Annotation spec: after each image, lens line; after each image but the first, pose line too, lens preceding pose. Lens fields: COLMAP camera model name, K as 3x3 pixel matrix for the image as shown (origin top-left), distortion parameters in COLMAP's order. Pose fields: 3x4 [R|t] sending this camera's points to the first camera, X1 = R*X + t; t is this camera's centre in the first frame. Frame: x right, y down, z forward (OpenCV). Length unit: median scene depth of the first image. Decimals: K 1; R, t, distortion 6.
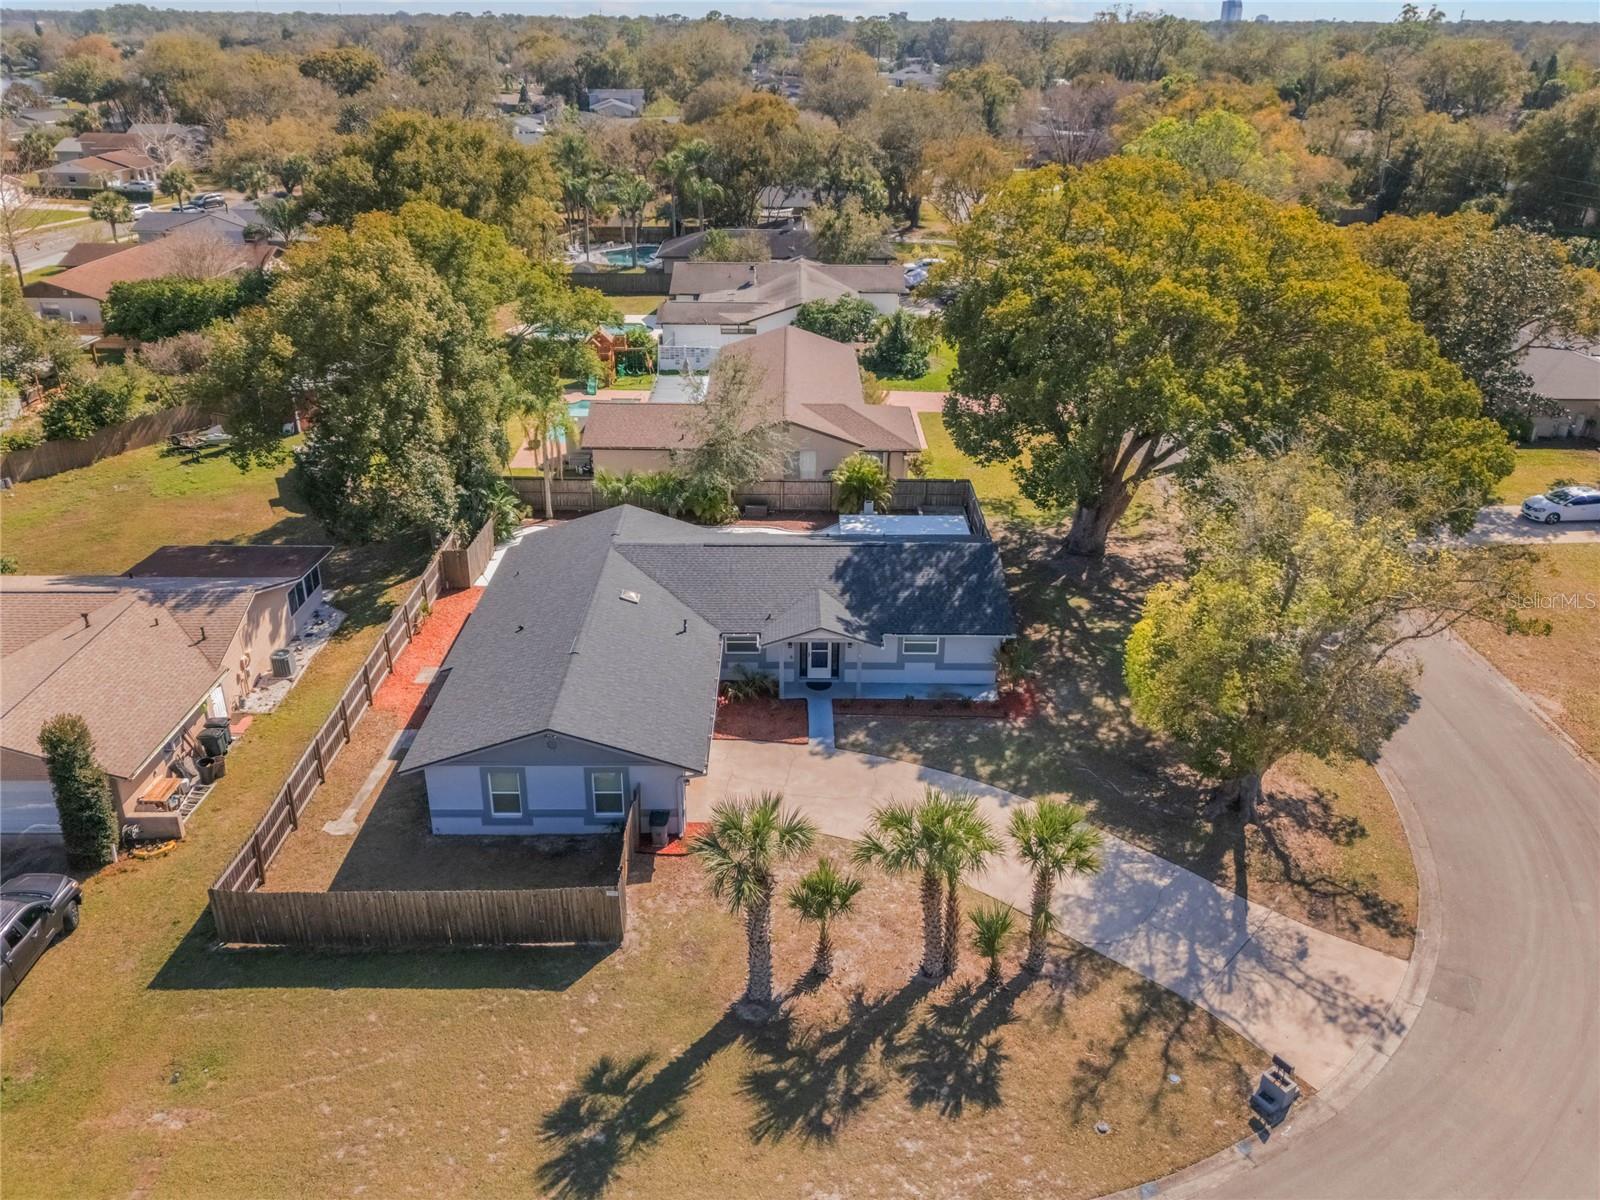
lens RADIAL K [[1198.4, 0, 789.8], [0, 1198.4, 582.2], [0, 0, 1]] dist [0.044627, -0.024117]
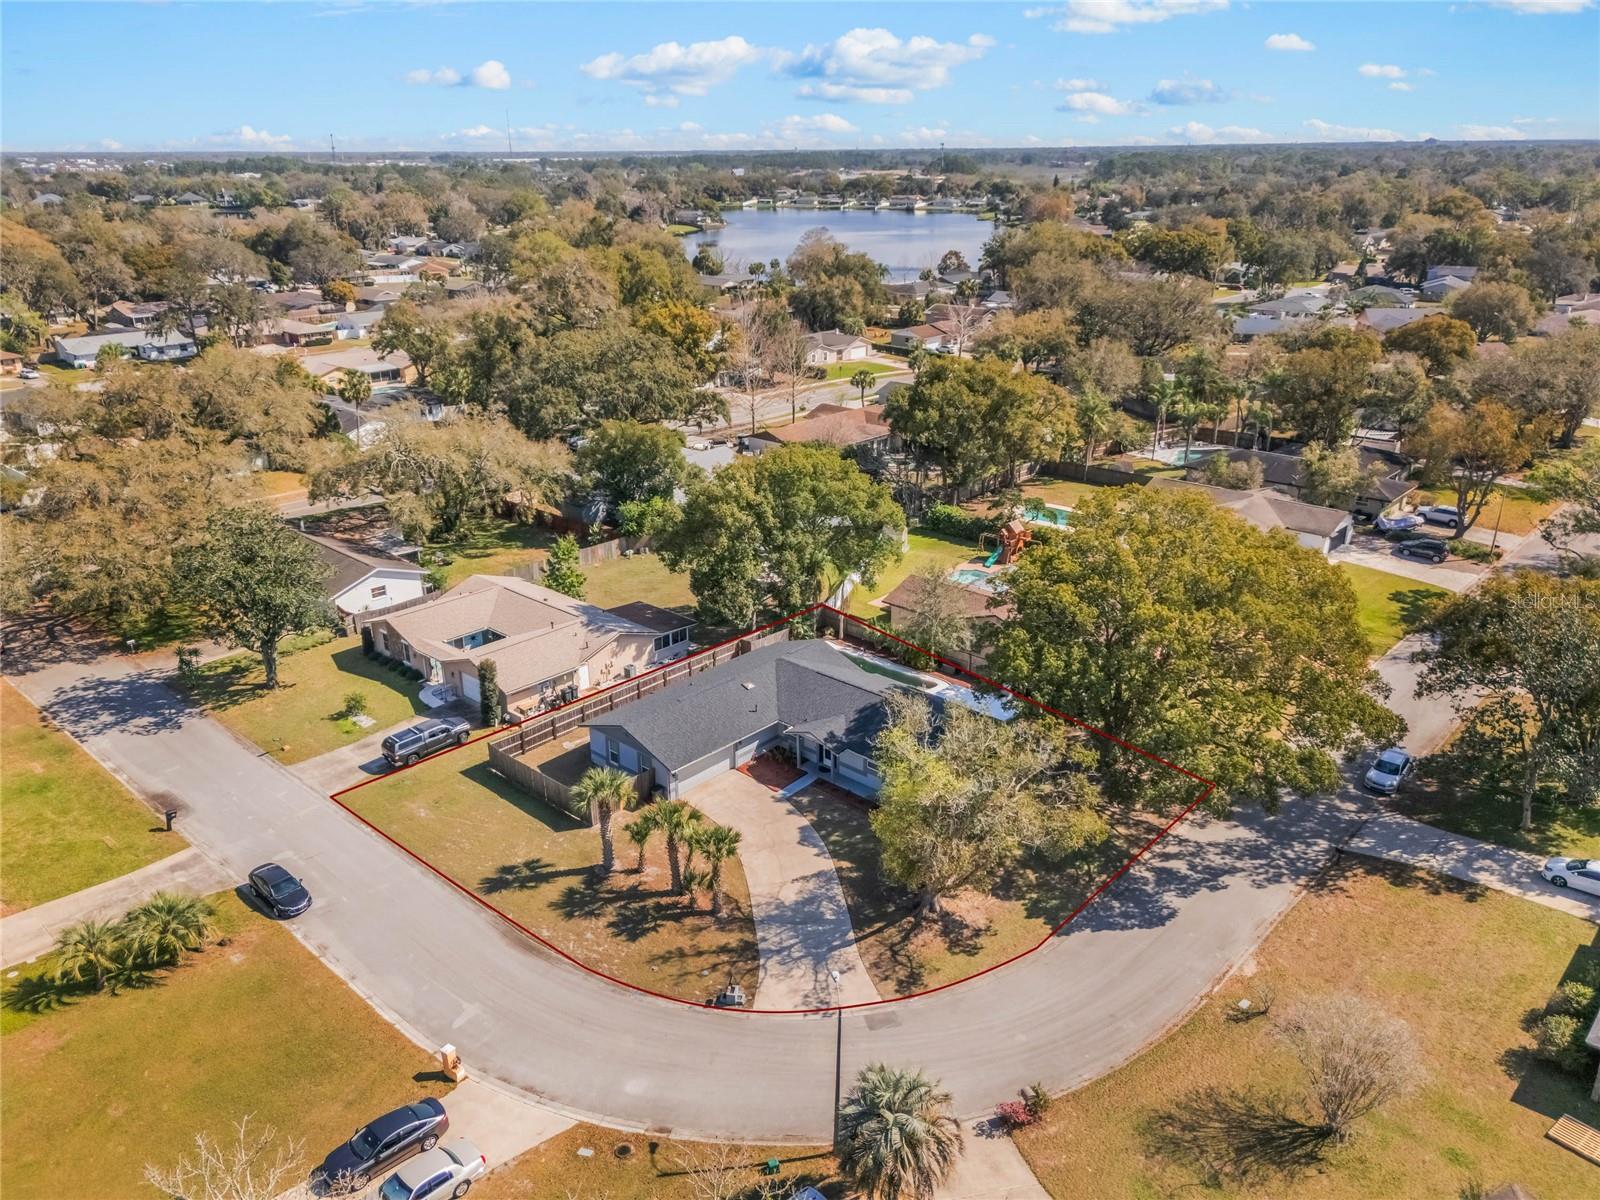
lens RADIAL K [[1160.8, 0, 800.0], [0, 1160.8, 600.0], [0, 0, 1]] dist [0.070364, -0.056975]
pose [[0.735459, 0.229988, -0.637342, 1.129978], [-0.272858, 0.961518, 0.032105, -0.212989], [0.620200, 0.150292, 0.769912, -0.359103]]
